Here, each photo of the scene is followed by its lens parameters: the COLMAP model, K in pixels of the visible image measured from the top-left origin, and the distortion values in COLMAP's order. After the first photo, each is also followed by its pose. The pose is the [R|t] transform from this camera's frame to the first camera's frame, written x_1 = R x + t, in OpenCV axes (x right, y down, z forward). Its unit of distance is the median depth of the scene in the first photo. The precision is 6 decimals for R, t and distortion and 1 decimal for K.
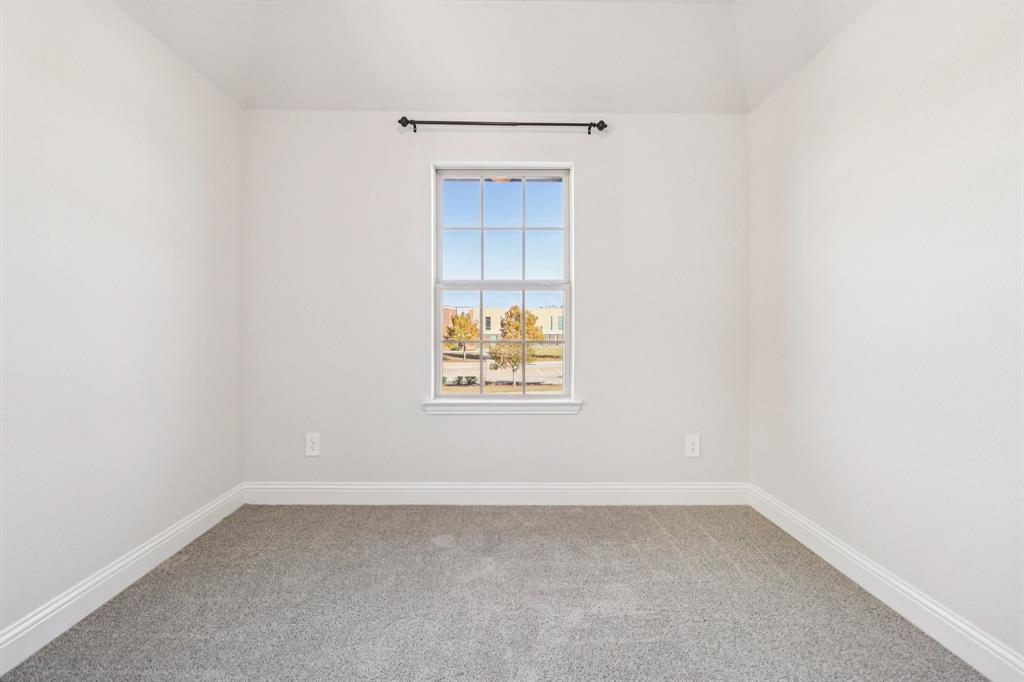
lens RADIAL K [[481.4, 0, 497.7], [0, 481.4, 322.2], [0, 0, 1]] dist [-0.017248, -0.000997]
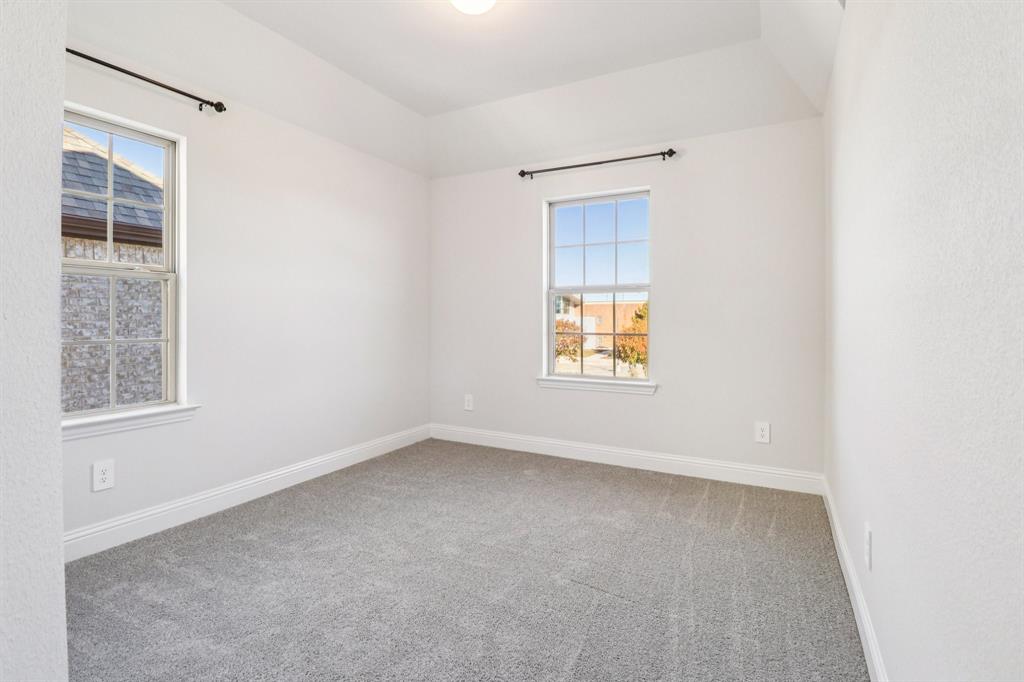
lens RADIAL K [[489.1, 0, 495.0], [0, 489.1, 321.7], [0, 0, 1]] dist [-0.024824, 0.000207]
pose [[0.865759, 0.002844, -0.500452, 0.430470], [-0.006372, 0.999965, -0.005339, 0.017753], [0.500420, 0.007811, 0.865748, -0.250991]]
